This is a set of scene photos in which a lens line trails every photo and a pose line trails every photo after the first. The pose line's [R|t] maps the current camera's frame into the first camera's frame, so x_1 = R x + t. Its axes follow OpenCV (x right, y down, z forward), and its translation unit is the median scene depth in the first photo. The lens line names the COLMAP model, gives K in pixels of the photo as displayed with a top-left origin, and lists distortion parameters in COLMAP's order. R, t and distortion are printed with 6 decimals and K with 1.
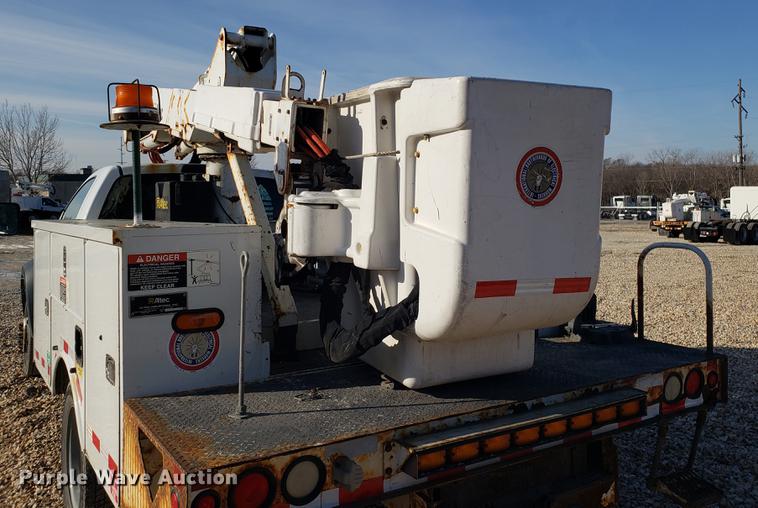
lens RADIAL K [[661.1, 0, 378.7], [0, 661.1, 196.9], [0, 0, 1]] dist [0.010700, -0.018340]
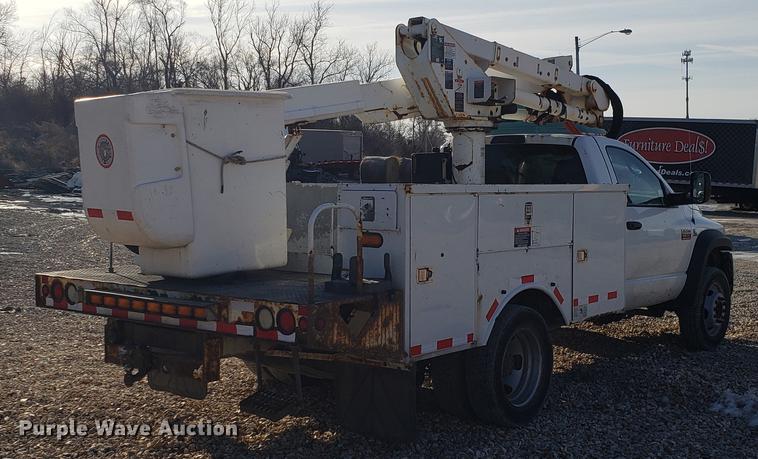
lens RADIAL K [[920.6, 0, 413.5], [0, 920.6, 230.4], [0, 0, 1]] dist [0.331790, -1.234907]
pose [[0.334544, 0.053711, -0.940848, 2.375645], [0.007814, 0.998182, 0.059762, 0.030564], [0.942348, -0.027345, 0.333516, 0.771612]]
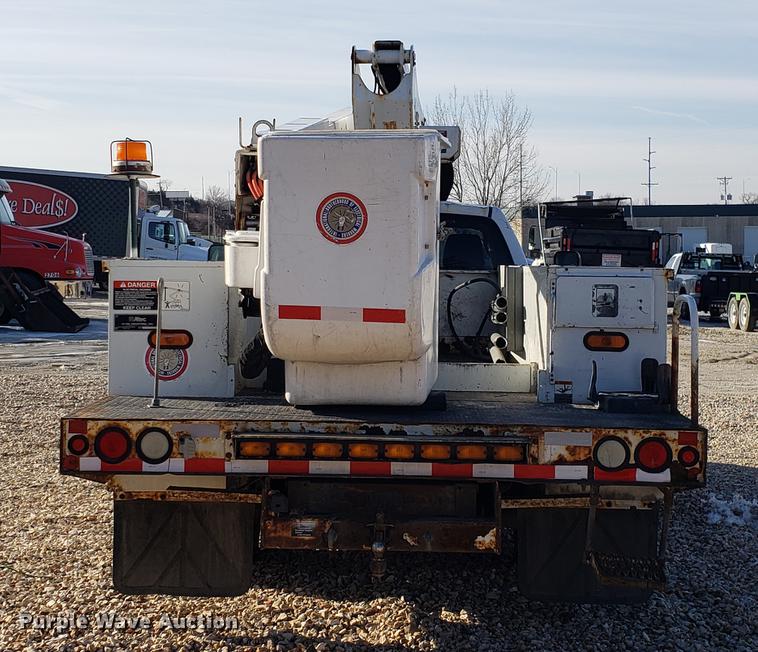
lens RADIAL K [[1232.1, 0, 380.8], [0, 1232.1, 286.3], [0, 0, 1]] dist [0.234678, -0.189398]
pose [[0.833949, 0.027803, -0.551141, 1.227612], [-0.010021, 0.999328, 0.035249, 0.009609], [0.551751, -0.023873, 0.833667, -0.625368]]
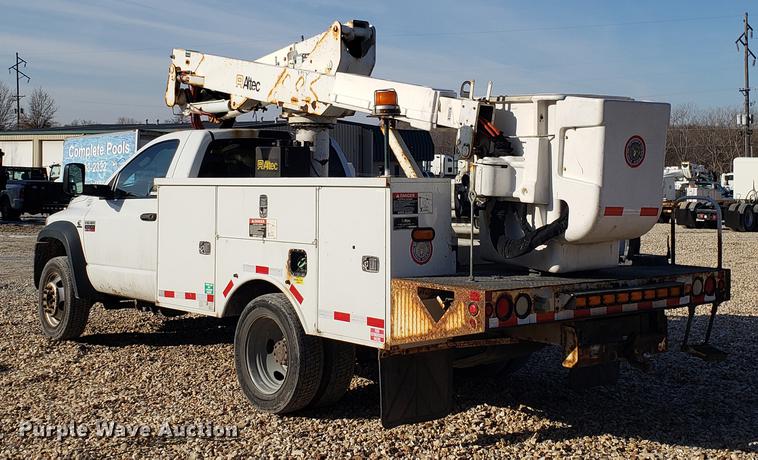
lens RADIAL K [[973.6, 0, 345.3], [0, 973.6, 143.0], [0, 0, 1]] dist [0.131373, -0.483236]
pose [[0.993648, 0.017111, 0.111227, -0.714899], [-0.014581, 0.999617, -0.023518, 0.018465], [-0.111587, 0.021747, 0.993517, -1.347687]]
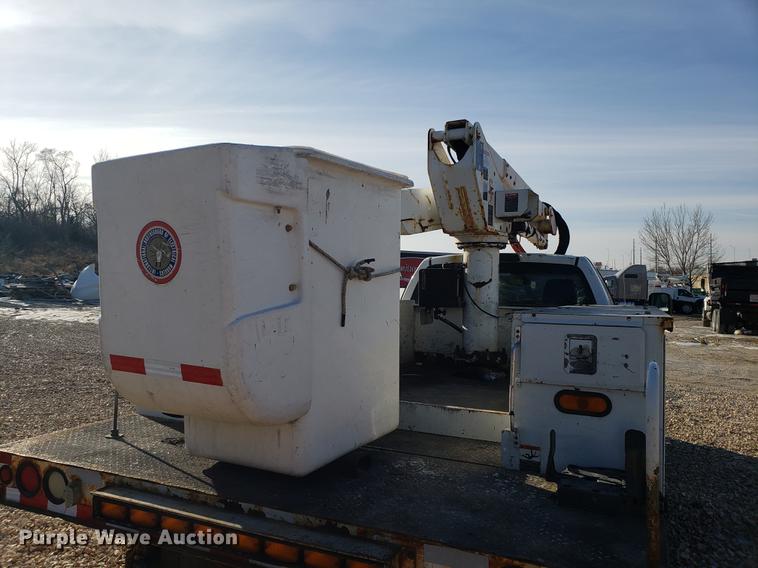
lens RADIAL K [[585.4, 0, 363.6], [0, 585.4, 287.5], [0, 0, 1]] dist [0.017437, -0.002899]
pose [[0.536114, 0.010107, -0.844085, 0.912853], [-0.010901, 0.999928, 0.005050, 0.009851], [0.844076, 0.006494, 0.536185, 0.658862]]
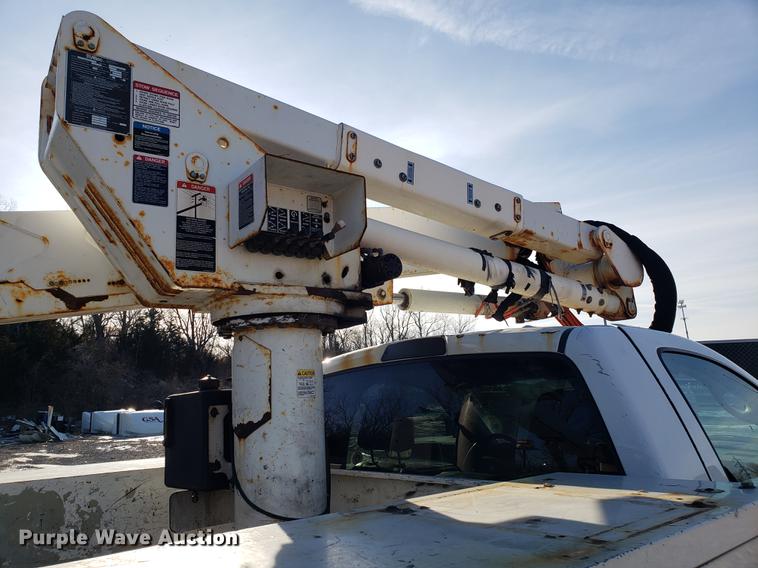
lens RADIAL K [[593.0, 0, 379.0], [0, 593.0, 284.0], [0, 0, 1]] dist [0.020186, -0.006722]
pose [[0.135057, -0.202396, -0.969946, 0.310642], [0.058636, 0.978832, -0.196086, -0.015074], [0.989101, -0.030391, 0.144065, 1.991284]]
